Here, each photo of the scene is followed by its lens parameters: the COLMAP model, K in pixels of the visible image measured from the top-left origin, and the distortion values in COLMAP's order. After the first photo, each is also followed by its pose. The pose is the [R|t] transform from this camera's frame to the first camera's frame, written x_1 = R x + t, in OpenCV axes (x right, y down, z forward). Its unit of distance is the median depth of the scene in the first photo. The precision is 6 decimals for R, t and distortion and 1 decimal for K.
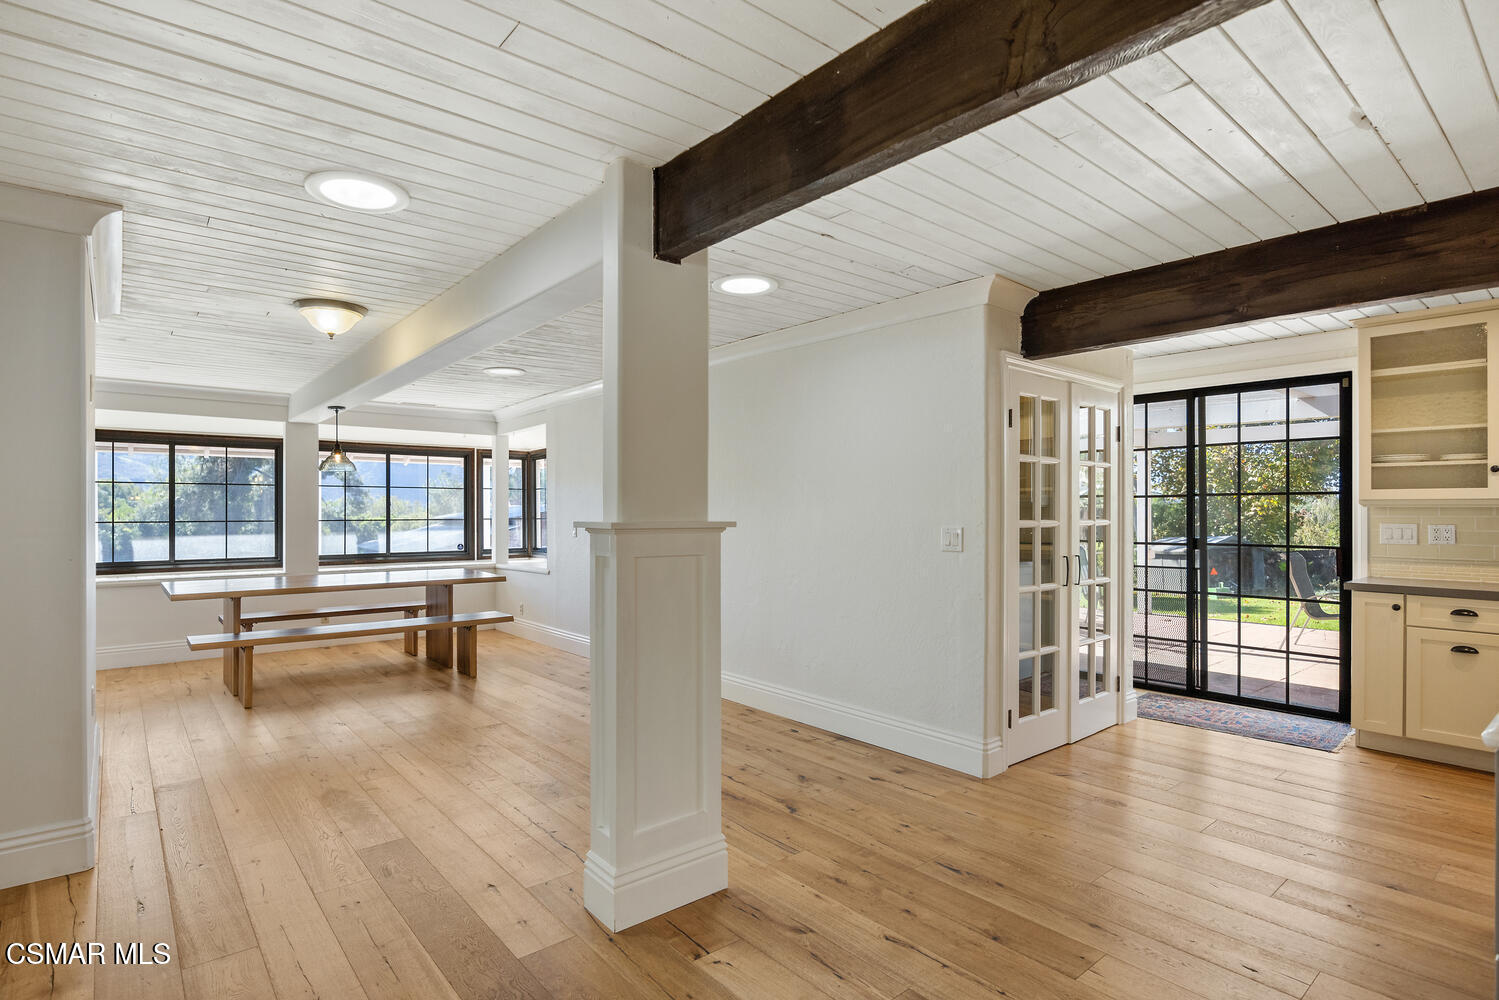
lens RADIAL K [[743.2, 0, 748.6], [0, 743.2, 508.3], [0, 0, 1]] dist [-0.013503, 0.001728]
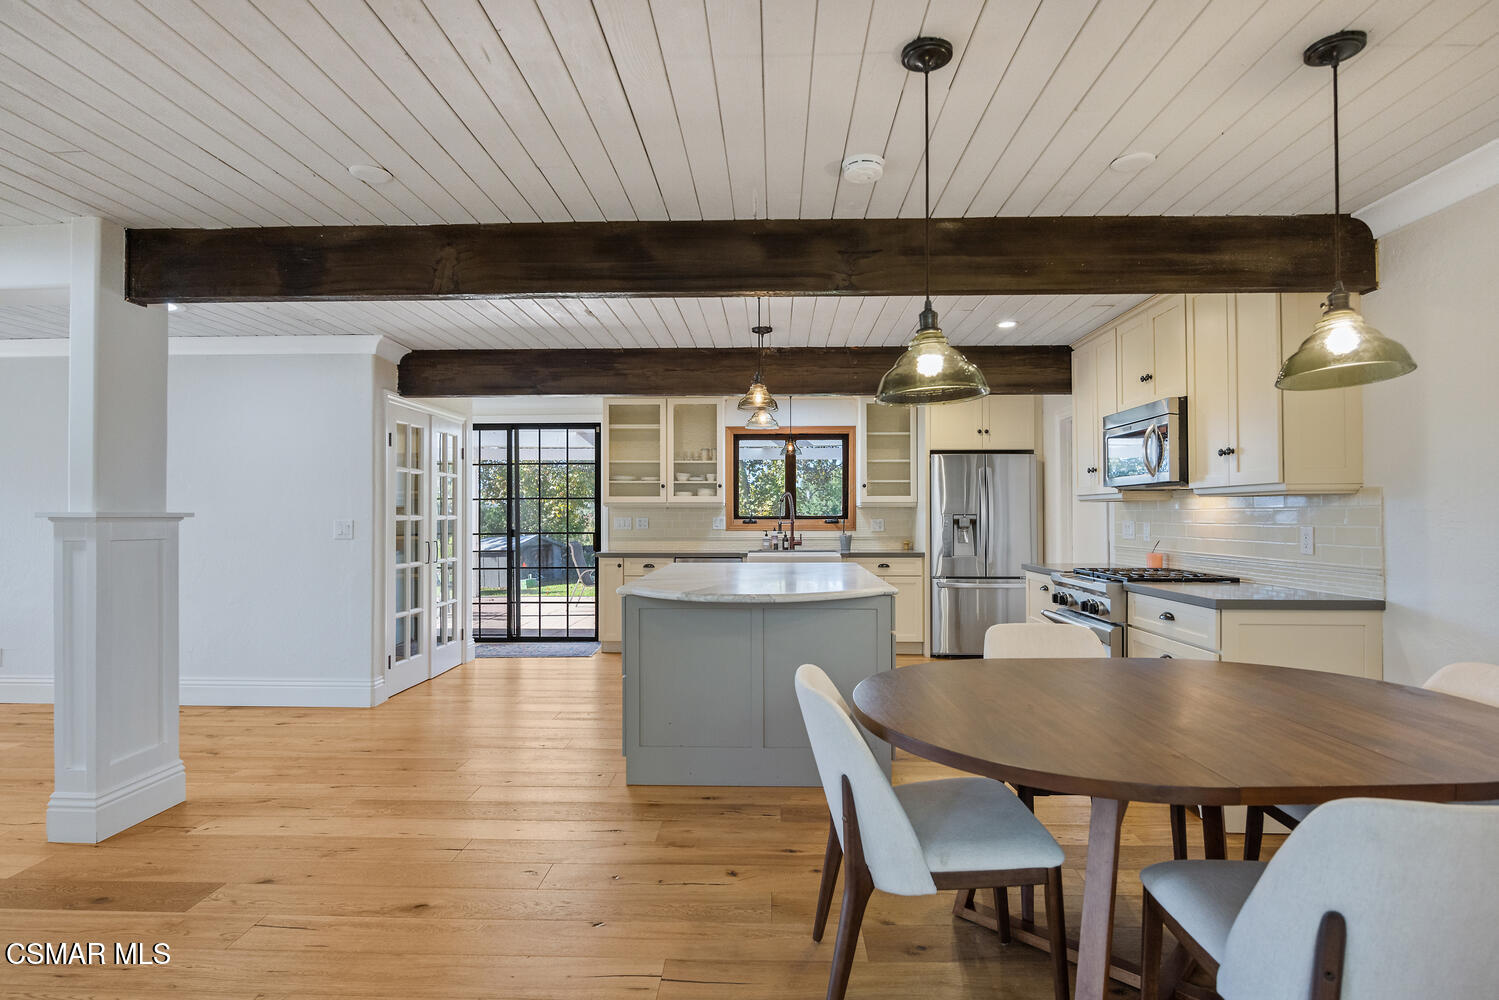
lens RADIAL K [[756.1, 0, 750.9], [0, 756.1, 507.0], [0, 0, 1]] dist [0.001668, -0.000679]
pose [[0.658310, 0.004472, 0.752734, -0.248329], [0.001909, 0.999969, -0.007611, 0.013179], [-0.752745, 0.006447, 0.658281, -0.396664]]
